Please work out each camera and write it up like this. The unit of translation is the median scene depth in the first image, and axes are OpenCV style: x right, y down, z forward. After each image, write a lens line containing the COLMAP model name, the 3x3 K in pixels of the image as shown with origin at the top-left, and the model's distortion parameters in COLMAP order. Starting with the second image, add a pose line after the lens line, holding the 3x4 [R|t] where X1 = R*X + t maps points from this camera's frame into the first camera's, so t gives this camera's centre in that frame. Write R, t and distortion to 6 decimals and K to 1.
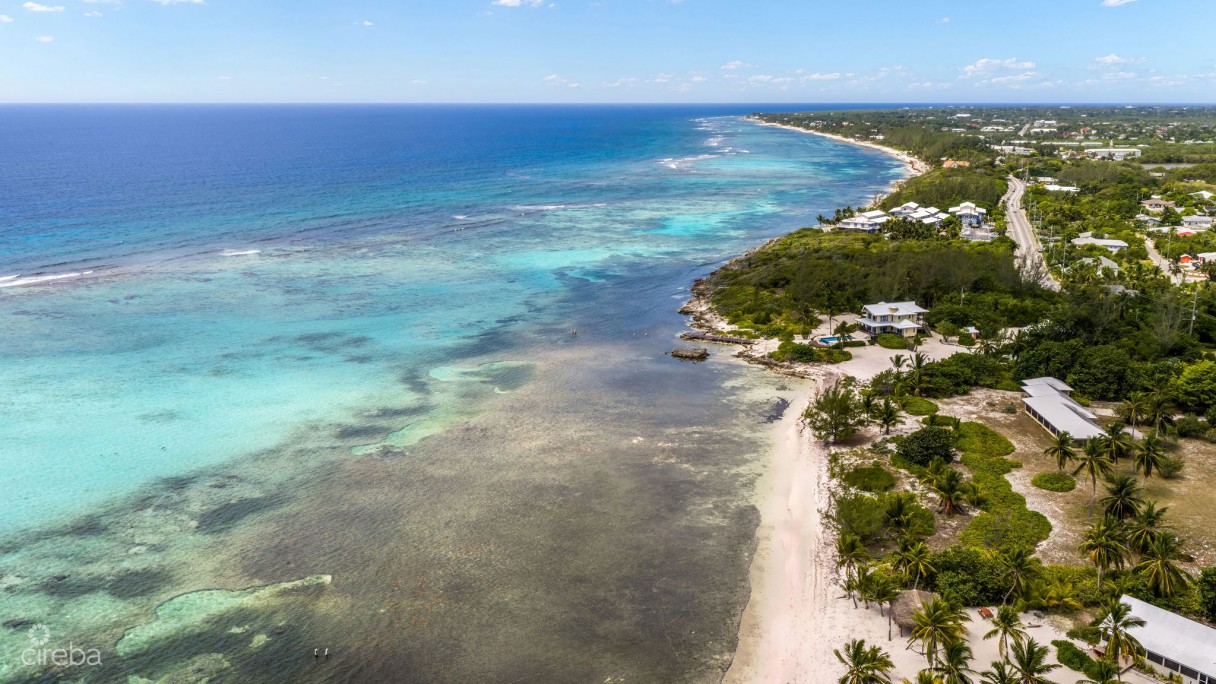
lens RADIAL K [[1006.6, 0, 608.0], [0, 1006.6, 342.0], [0, 0, 1]] dist [0.024238, -0.047466]
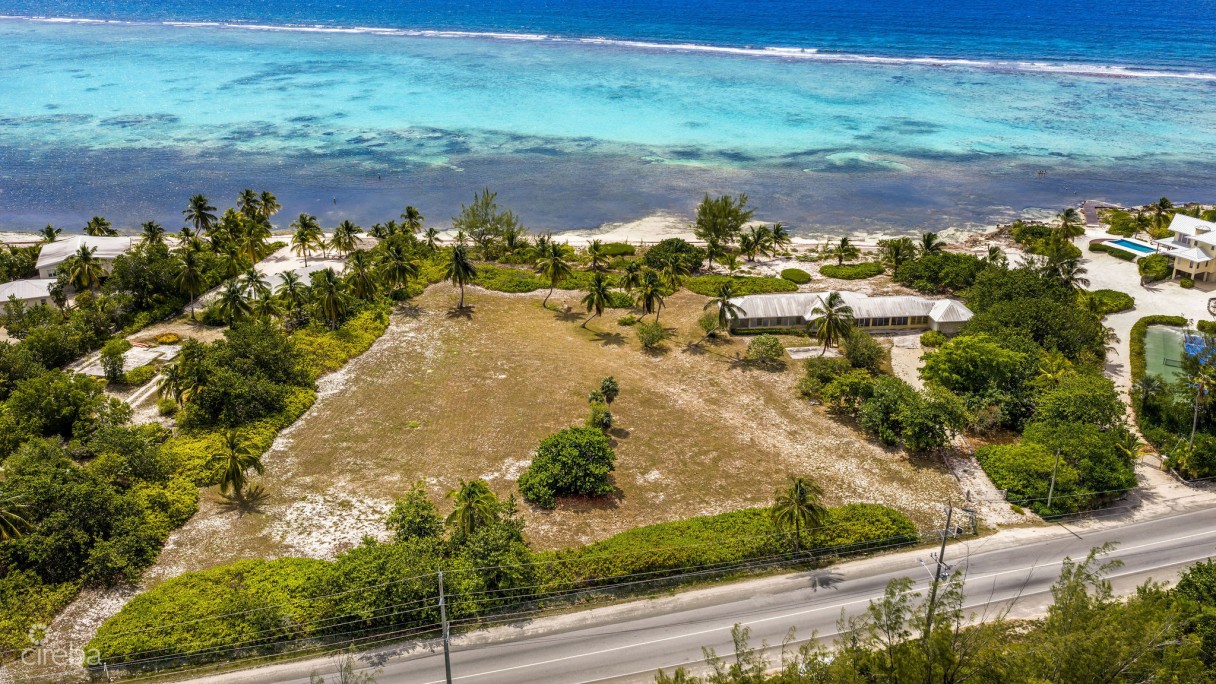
lens RADIAL K [[1006.6, 0, 608.0], [0, 1006.6, 342.0], [0, 0, 1]] dist [0.024238, -0.047466]
pose [[0.136730, 0.392208, -0.909658, 0.874670], [-0.230813, 0.905622, 0.355774, -0.114543], [0.963343, 0.161316, 0.214352, 0.487873]]
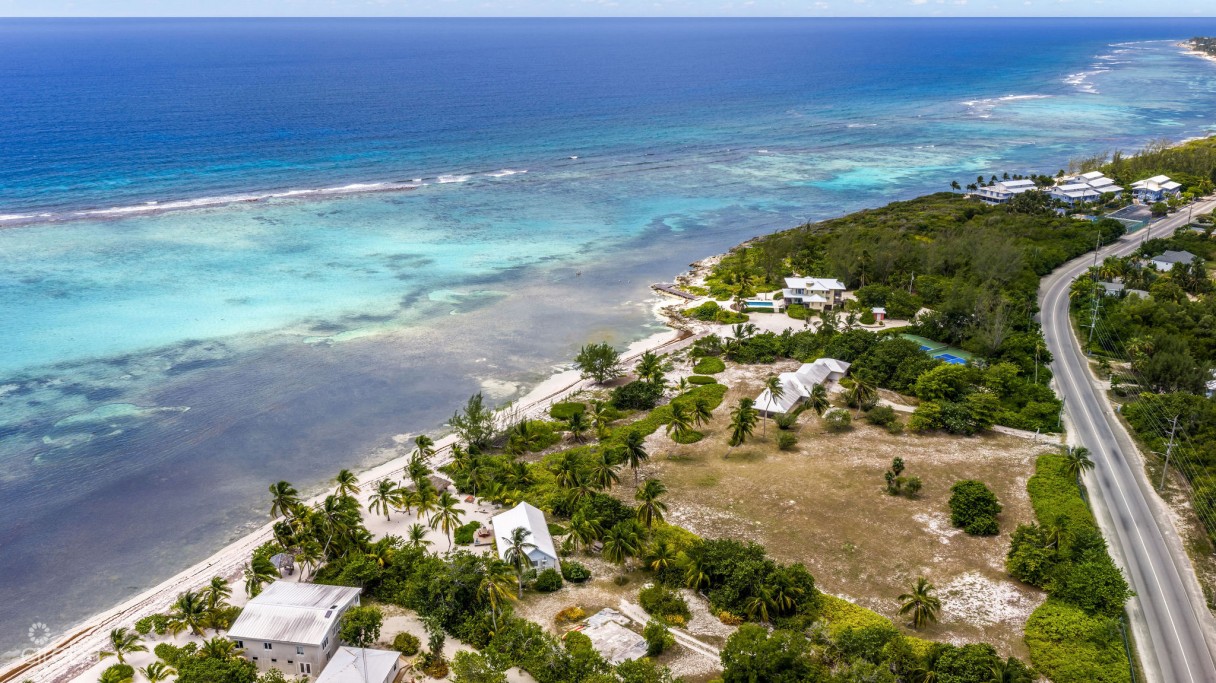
lens RADIAL K [[1006.6, 0, 608.0], [0, 1006.6, 341.5], [0, 0, 1]] dist [0.024238, -0.047466]
pose [[0.906657, 0.134238, -0.399940, 0.539414], [-0.099898, 0.989377, 0.105612, -0.065529], [0.409869, -0.055800, 0.910436, -0.120546]]
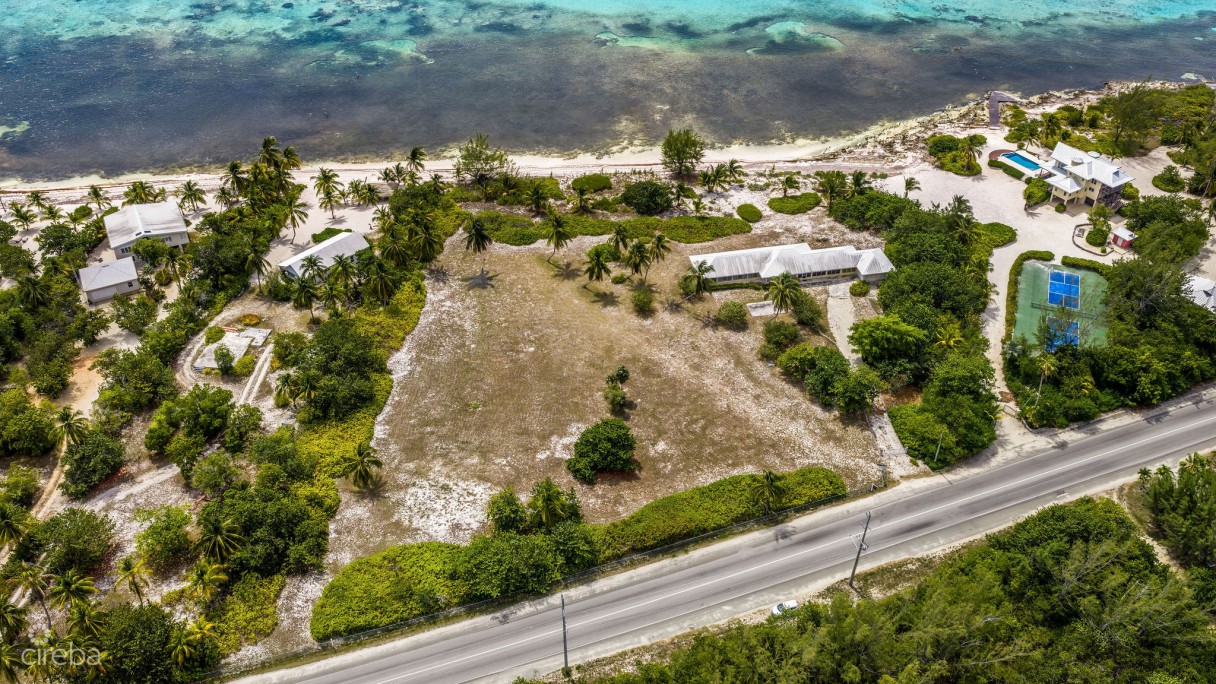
lens RADIAL K [[1006.6, 0, 608.0], [0, 1006.6, 342.0], [0, 0, 1]] dist [0.024238, -0.047466]
pose [[0.223836, 0.608076, -0.761670, 0.920012], [-0.228068, 0.792480, 0.565650, -0.297816], [0.947567, 0.047100, 0.316068, 0.384420]]
